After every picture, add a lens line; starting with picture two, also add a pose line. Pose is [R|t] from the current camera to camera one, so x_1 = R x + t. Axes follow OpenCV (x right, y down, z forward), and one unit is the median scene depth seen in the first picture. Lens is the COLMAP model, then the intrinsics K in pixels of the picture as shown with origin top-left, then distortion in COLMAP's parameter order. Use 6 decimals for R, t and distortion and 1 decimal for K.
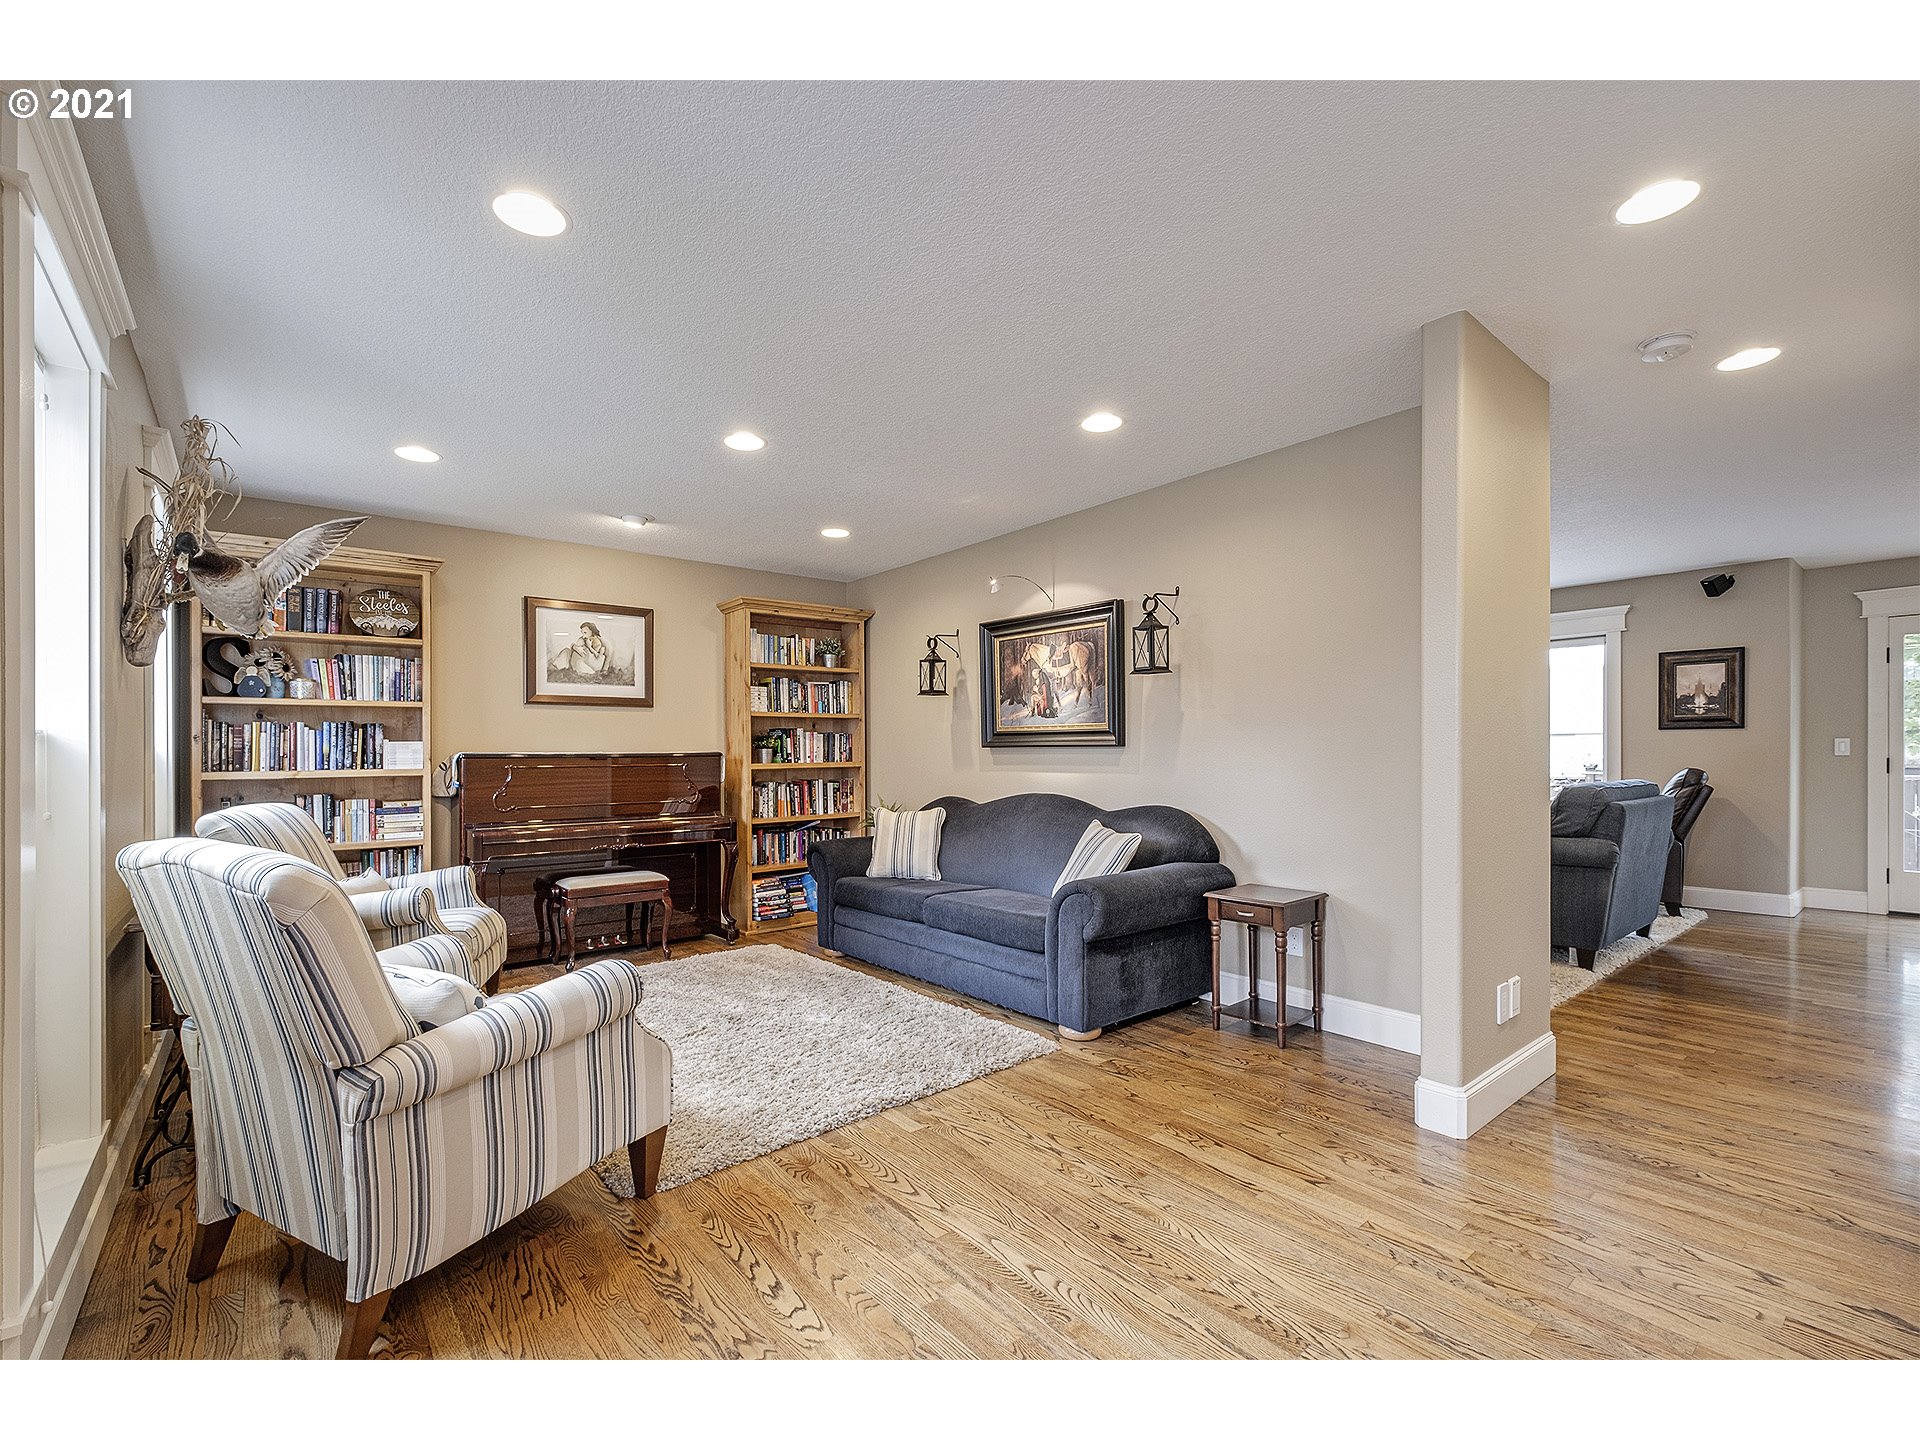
lens RADIAL K [[843.0, 0, 952.6], [0, 843.0, 743.0], [0, 0, 1]] dist [-0.002901, -0.000681]
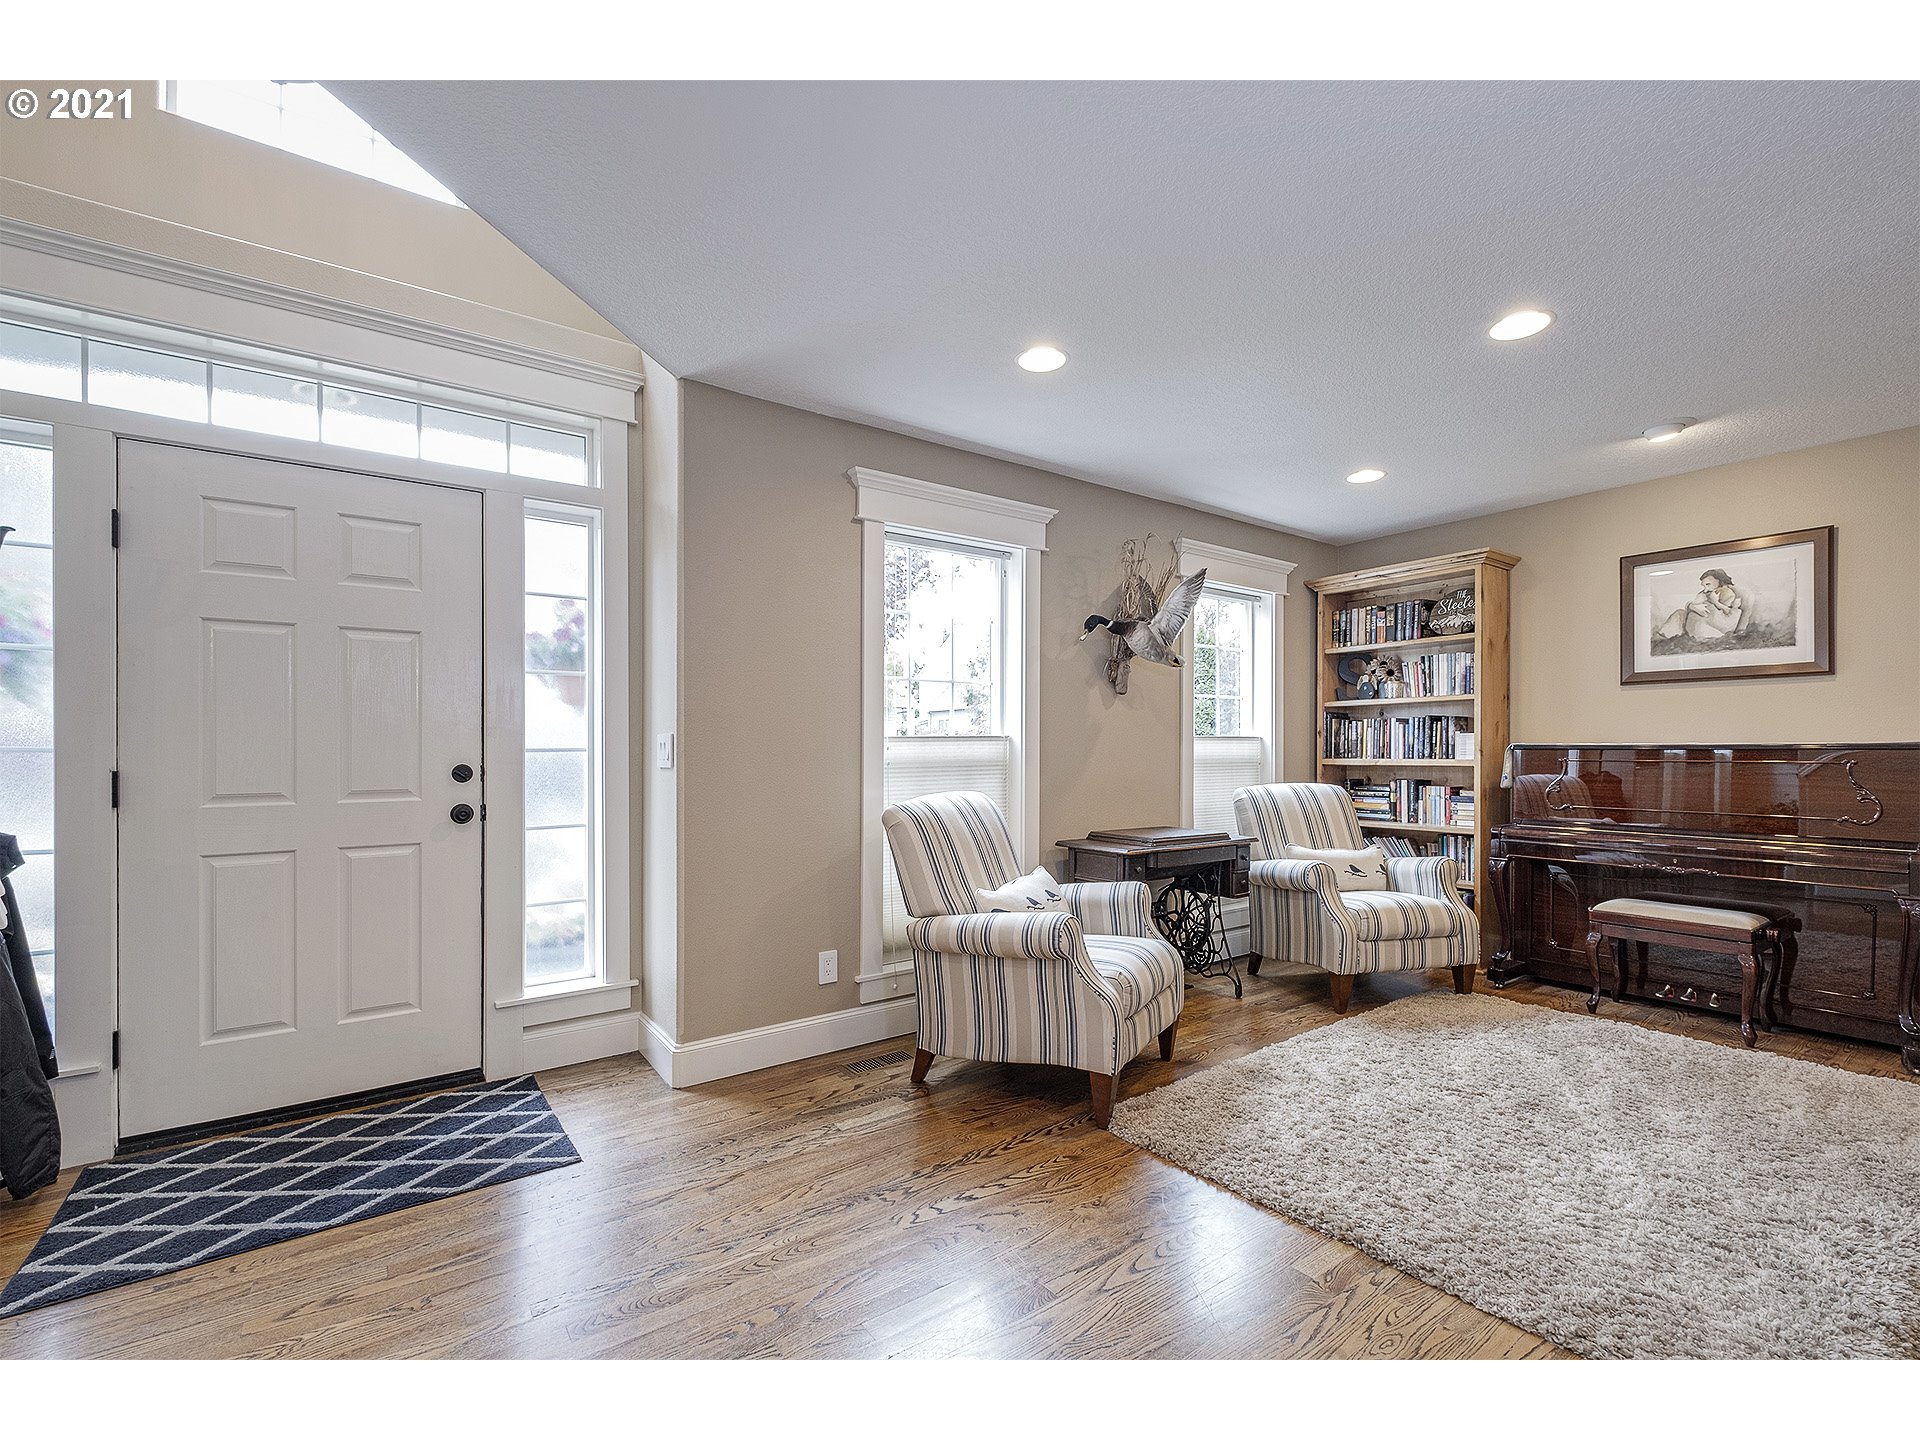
lens RADIAL K [[841.1, 0, 976.0], [0, 841.1, 727.8], [0, 0, 1]] dist [0.002027, -0.000140]
pose [[-0.054598, -0.016886, -0.998366, 0.422224], [0.015680, 0.999719, -0.017767, 0.000673], [0.998385, -0.016624, -0.054318, 0.461812]]
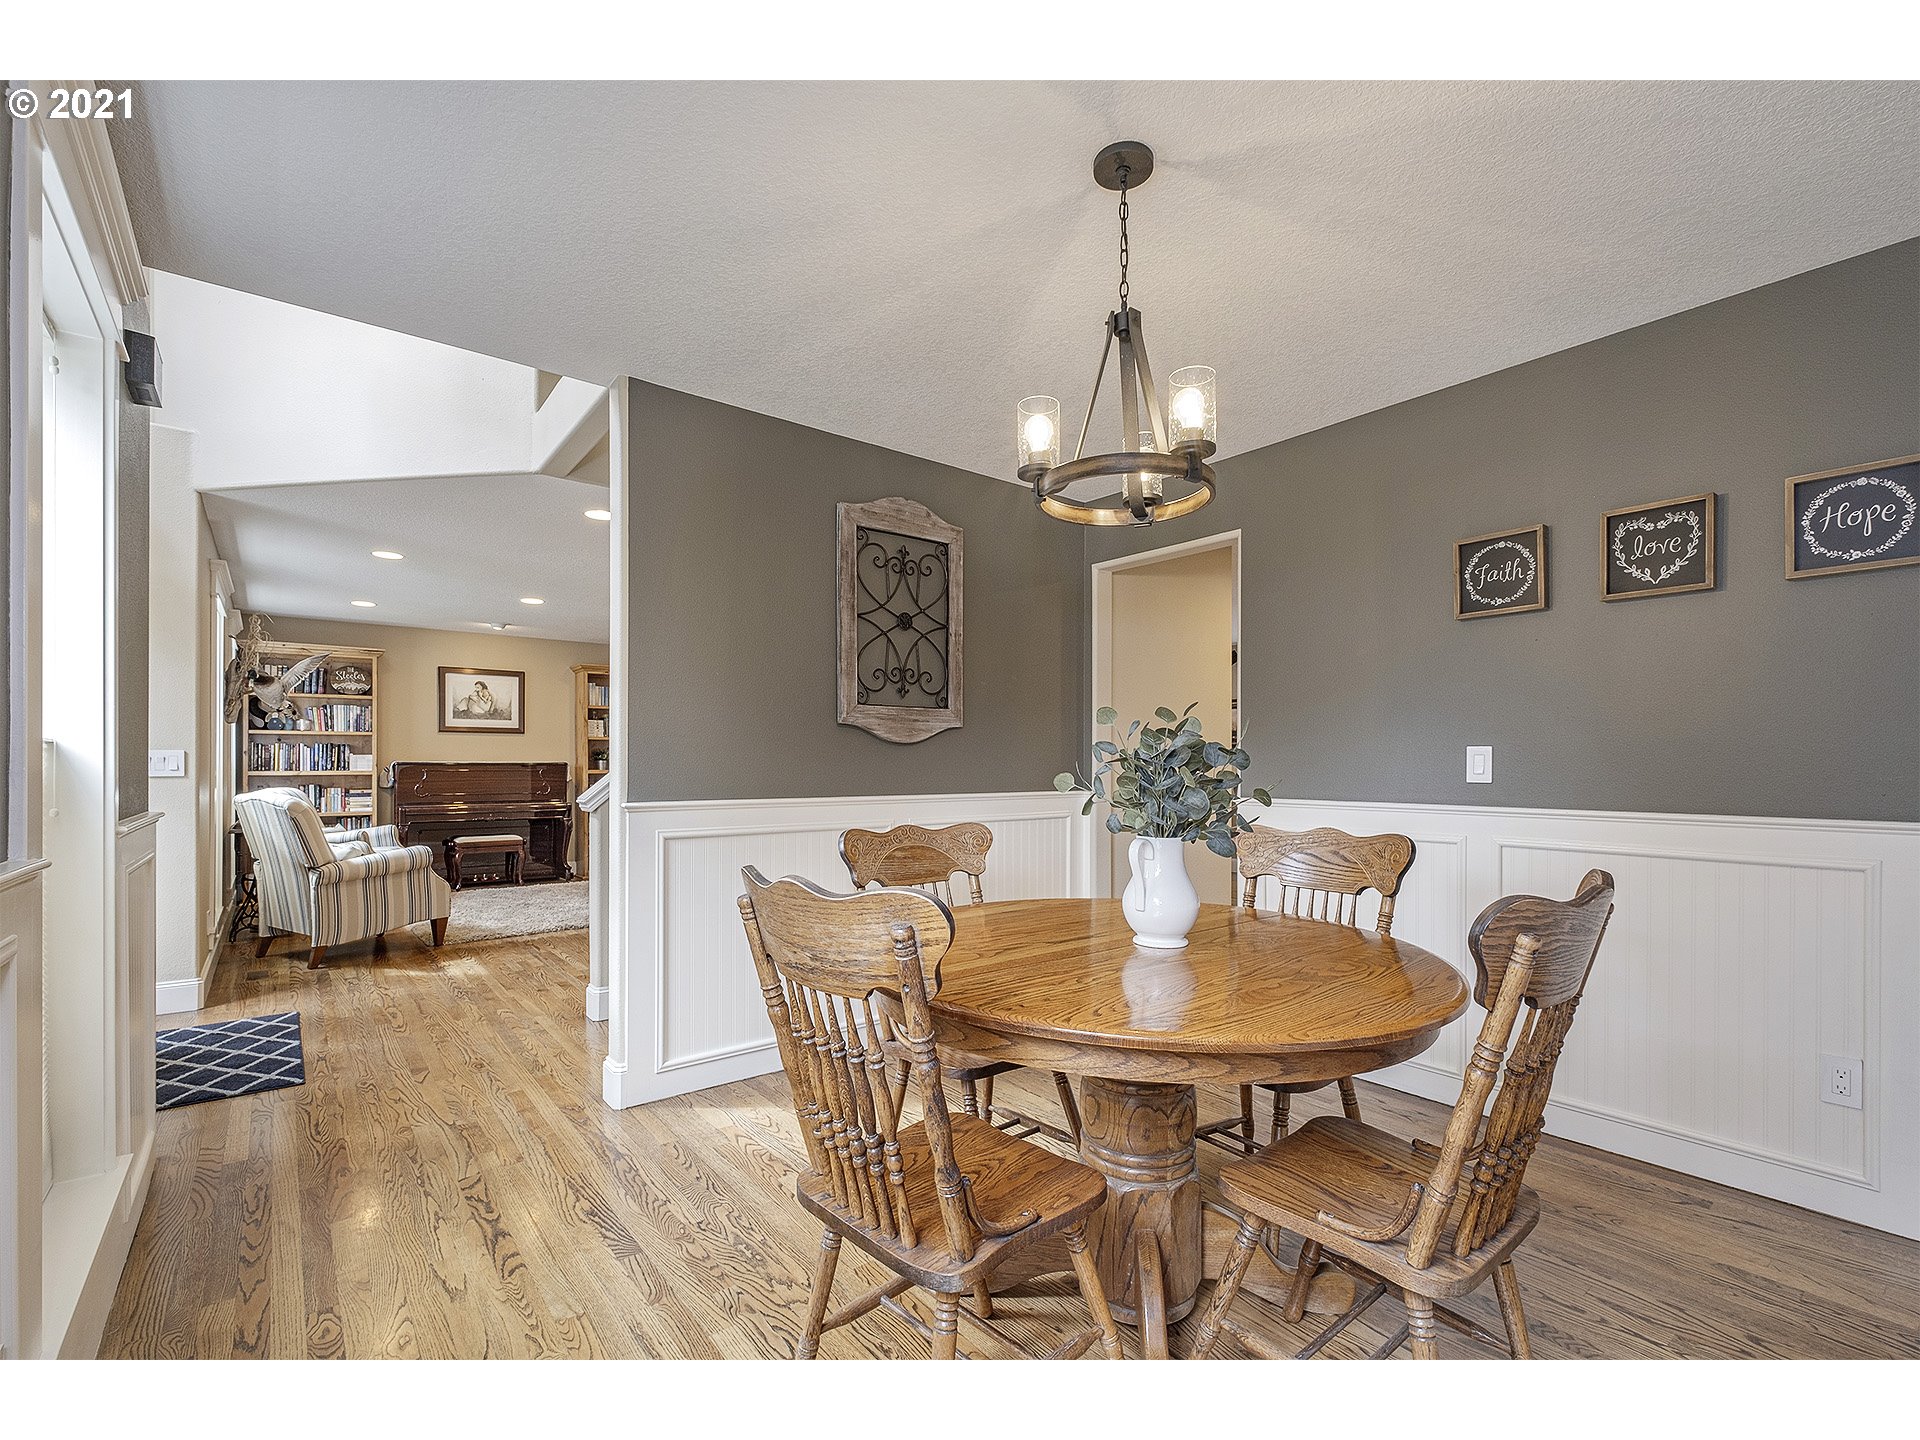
lens RADIAL K [[861.9, 0, 962.1], [0, 861.9, 756.6], [0, 0, 1]] dist [-0.003785, -0.000769]
pose [[0.999894, 0.009793, -0.010776, 0.611604], [-0.009740, 0.999940, 0.004963, -0.019402], [0.010824, -0.004858, 0.999930, -0.766792]]
